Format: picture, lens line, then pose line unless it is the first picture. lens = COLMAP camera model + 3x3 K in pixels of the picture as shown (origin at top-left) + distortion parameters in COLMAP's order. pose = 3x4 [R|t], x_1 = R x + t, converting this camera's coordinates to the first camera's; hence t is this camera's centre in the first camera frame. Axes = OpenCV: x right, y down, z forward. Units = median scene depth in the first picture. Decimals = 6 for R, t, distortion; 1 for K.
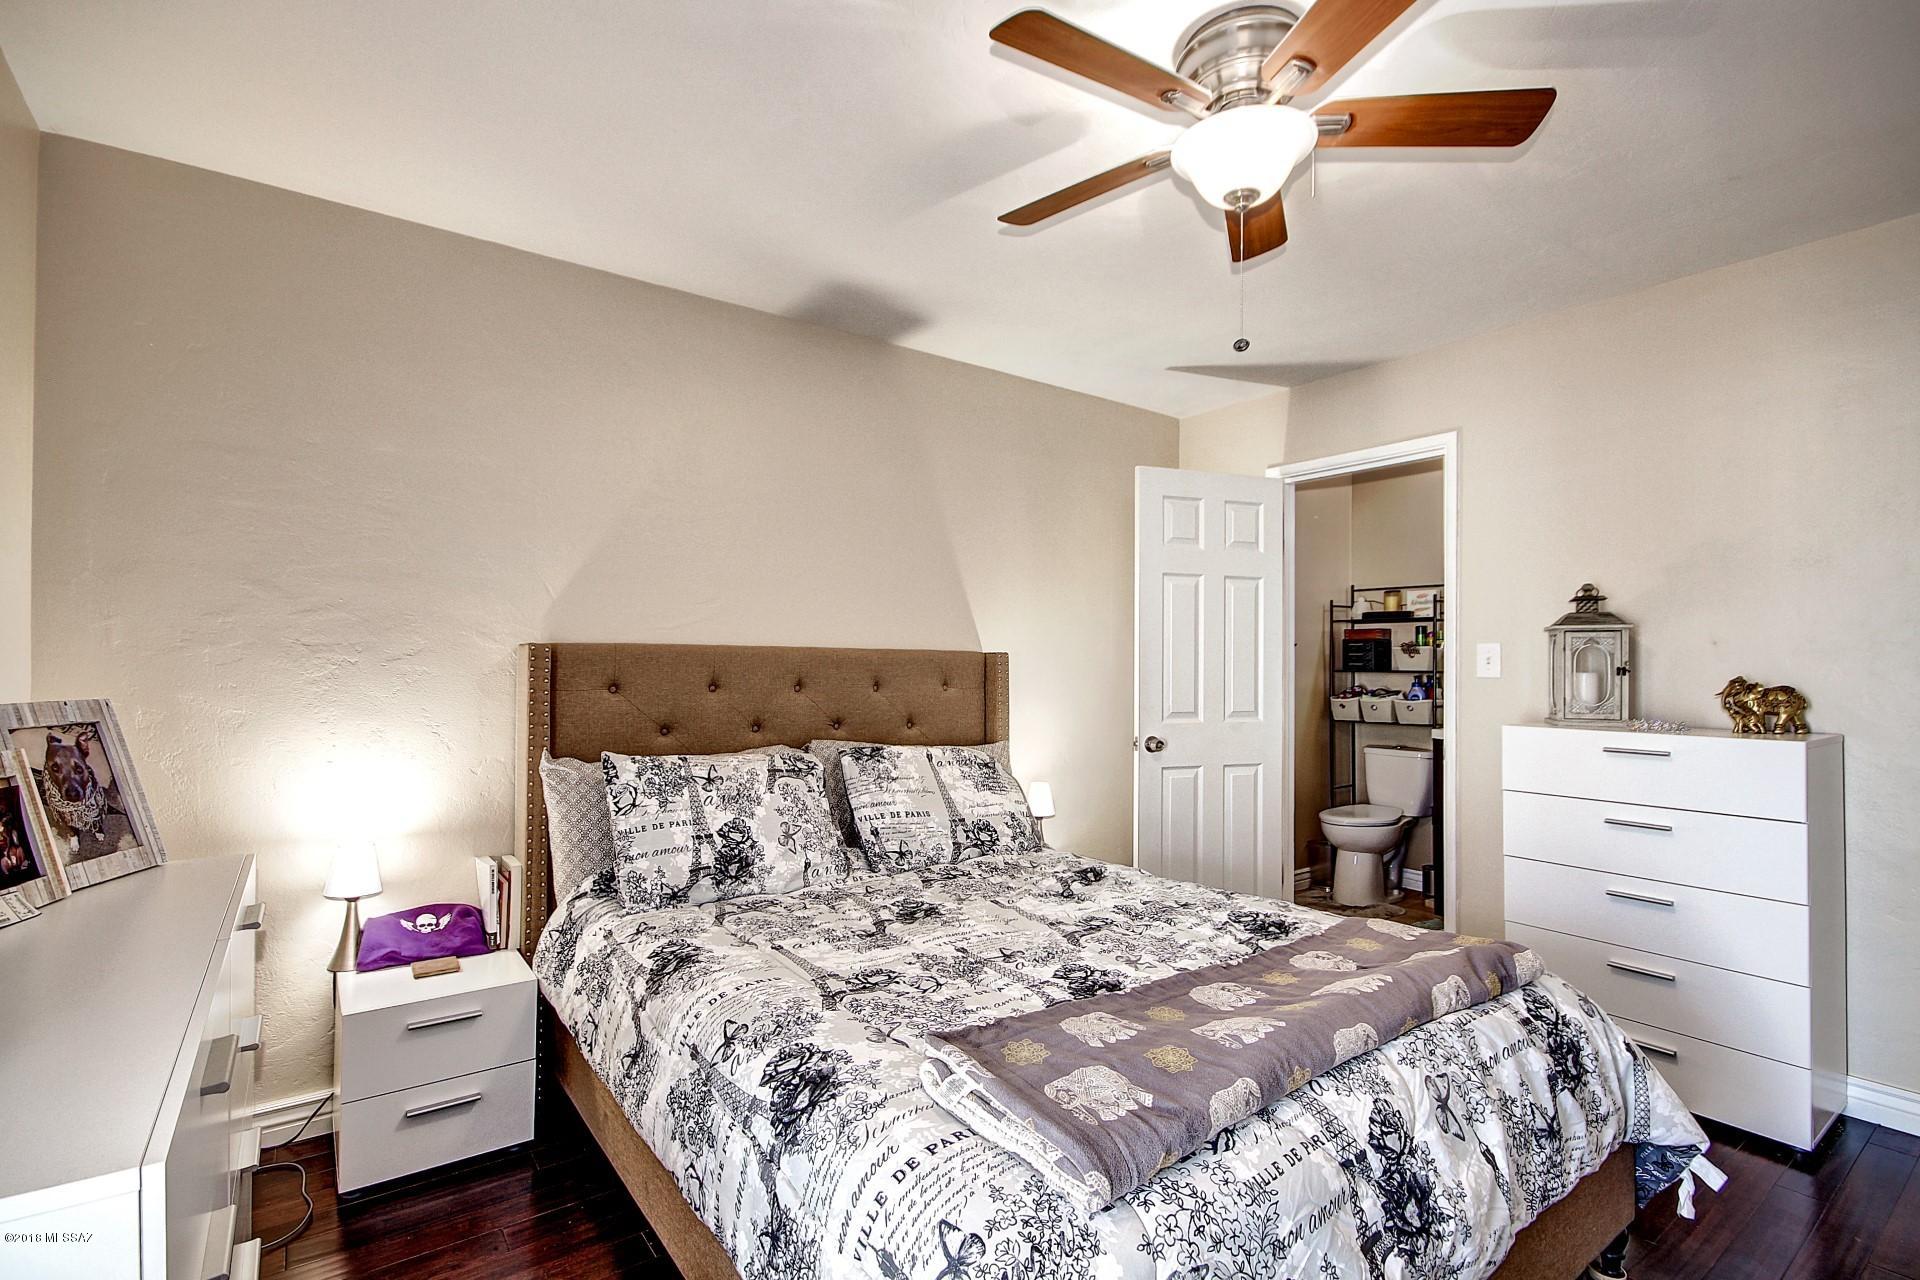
lens RADIAL K [[893.2, 0, 960.2], [0, 893.2, 651.2], [0, 0, 1]] dist [0.005042, 0.001193]
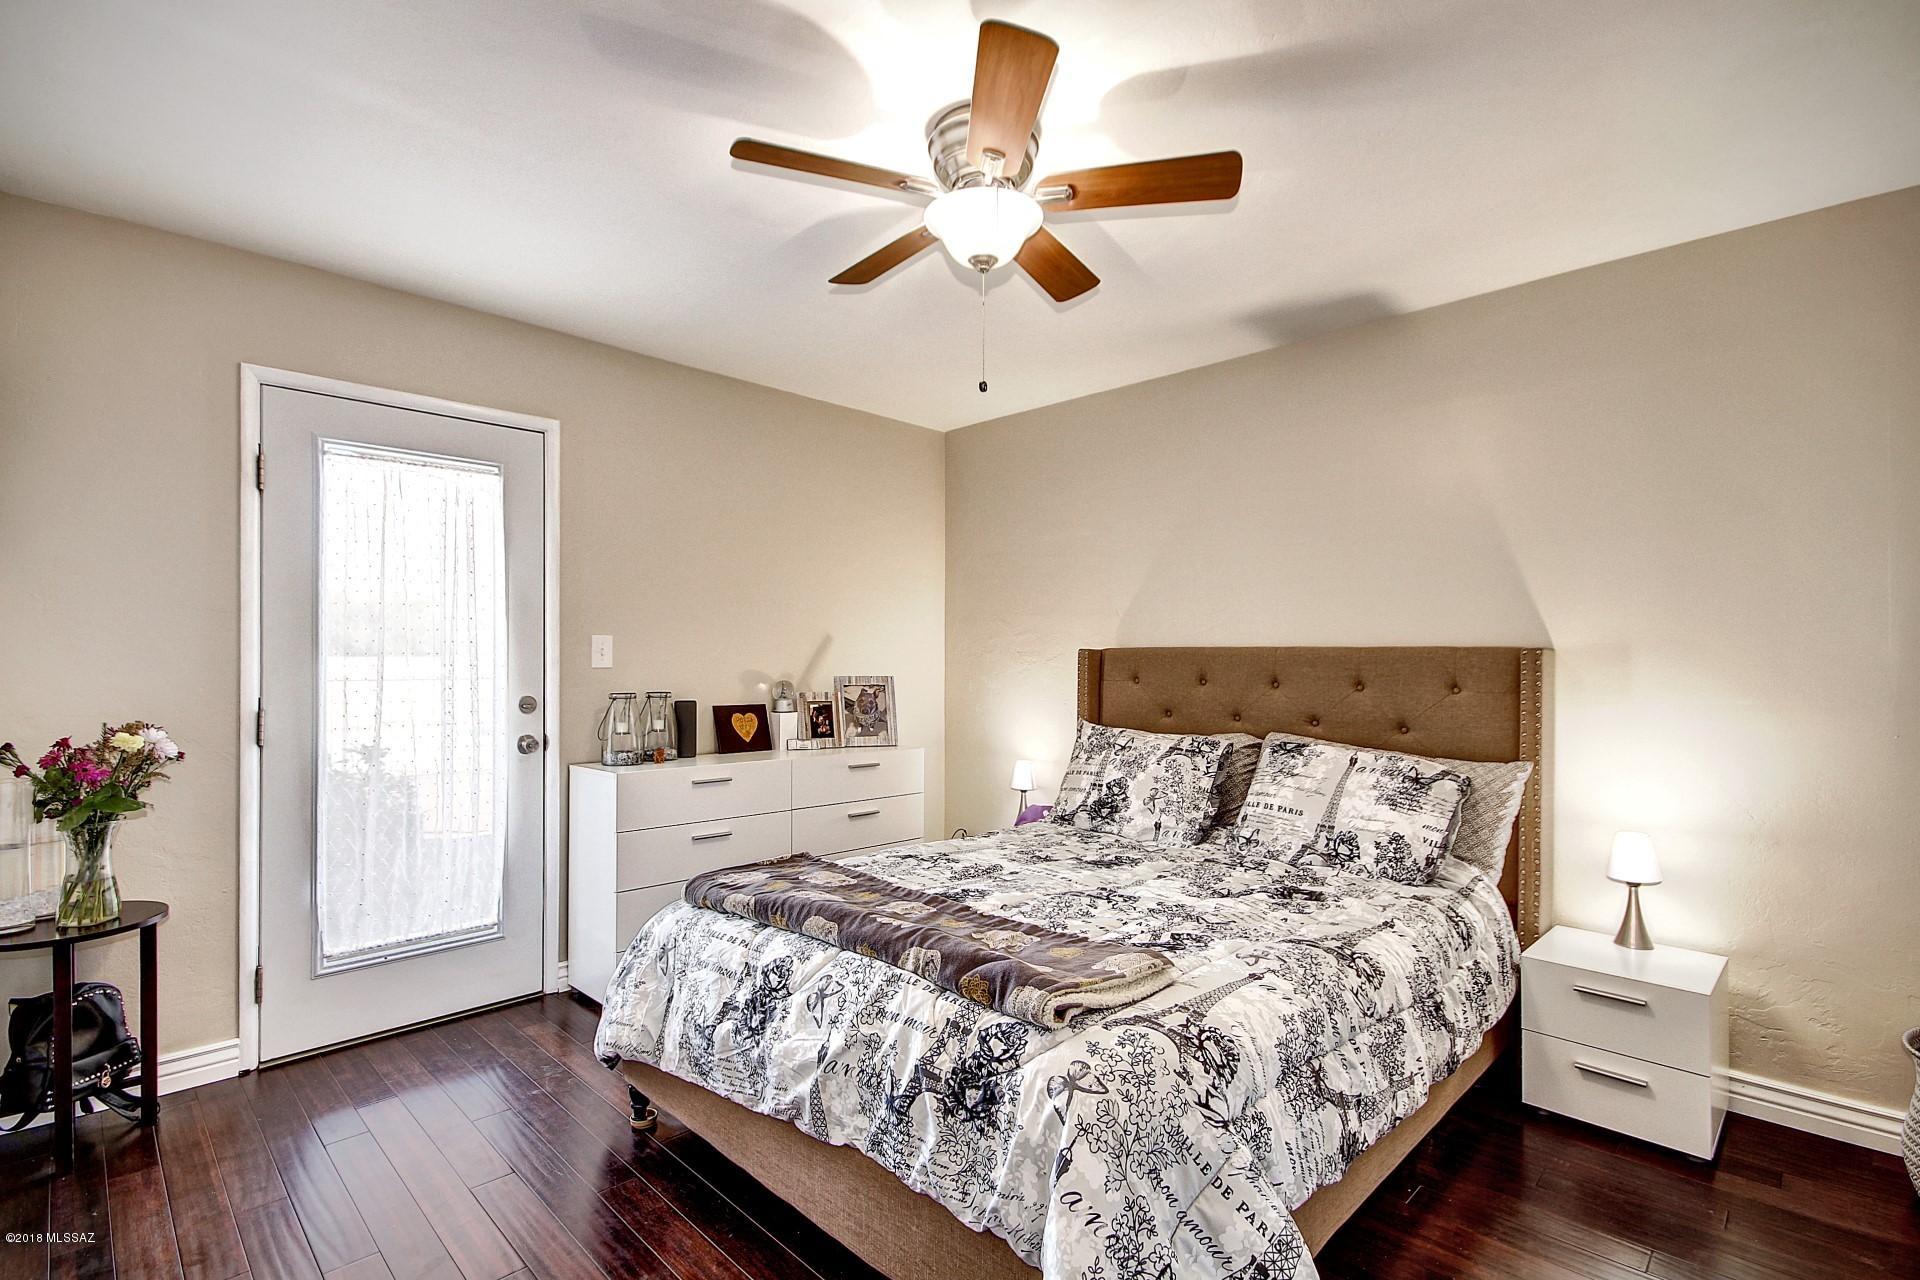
lens RADIAL K [[893.2, 0, 968.4], [0, 893.2, 654.8], [0, 0, 1]] dist [0.005042, 0.001193]
pose [[0.163124, -0.010907, -0.986545, 1.055615], [0.011104, 0.999896, -0.009218, 0.013892], [0.986543, -0.009451, 0.163229, 0.568892]]
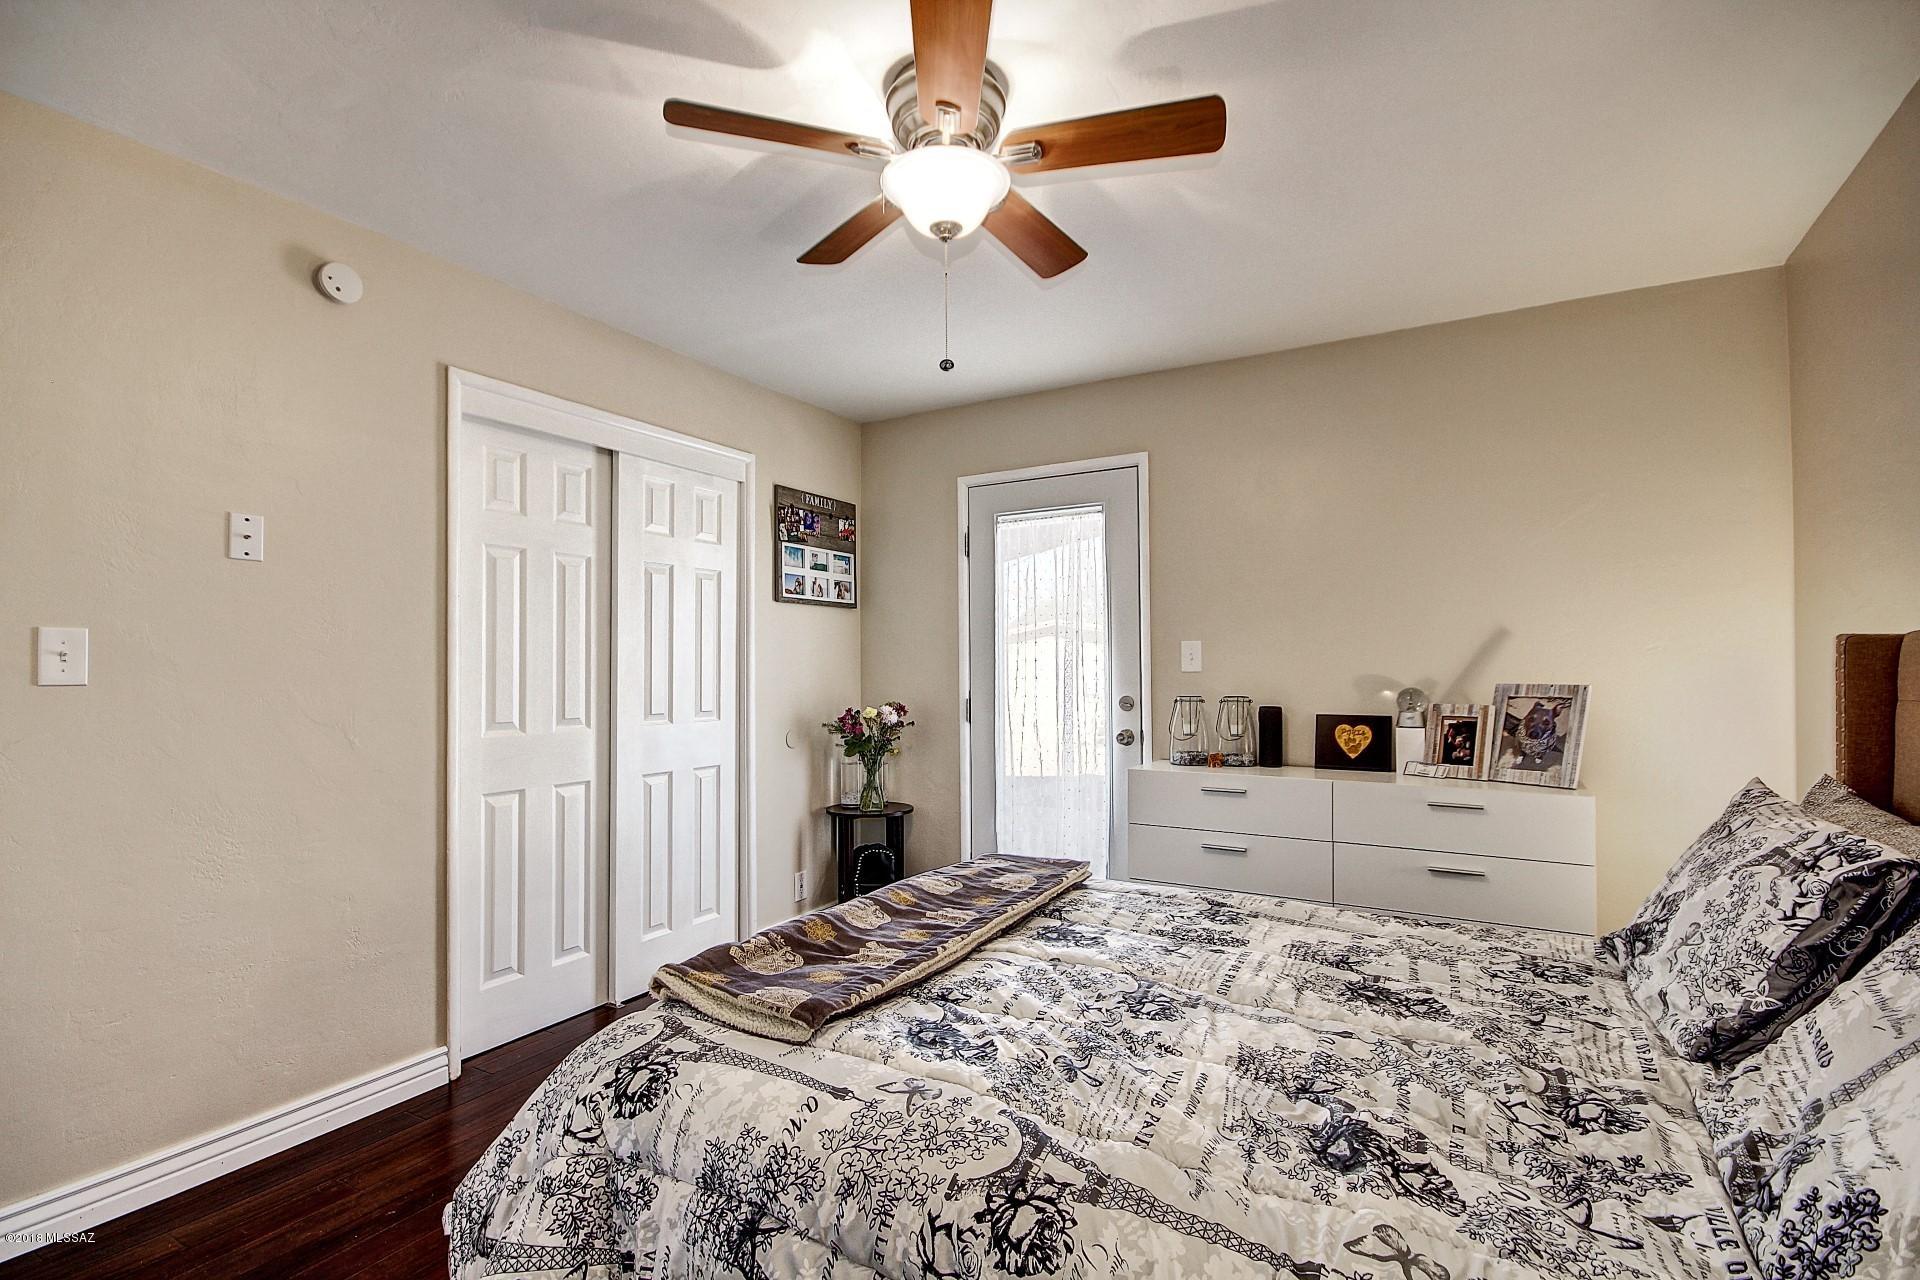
lens RADIAL K [[893.2, 0, 954.7], [0, 893.2, 648.6], [0, 0, 1]] dist [0.005042, 0.001193]
pose [[-0.916325, -0.008984, -0.400334, 0.530072], [0.006047, 0.999324, -0.036267, 0.027919], [0.400389, -0.035653, -0.915651, 1.430791]]
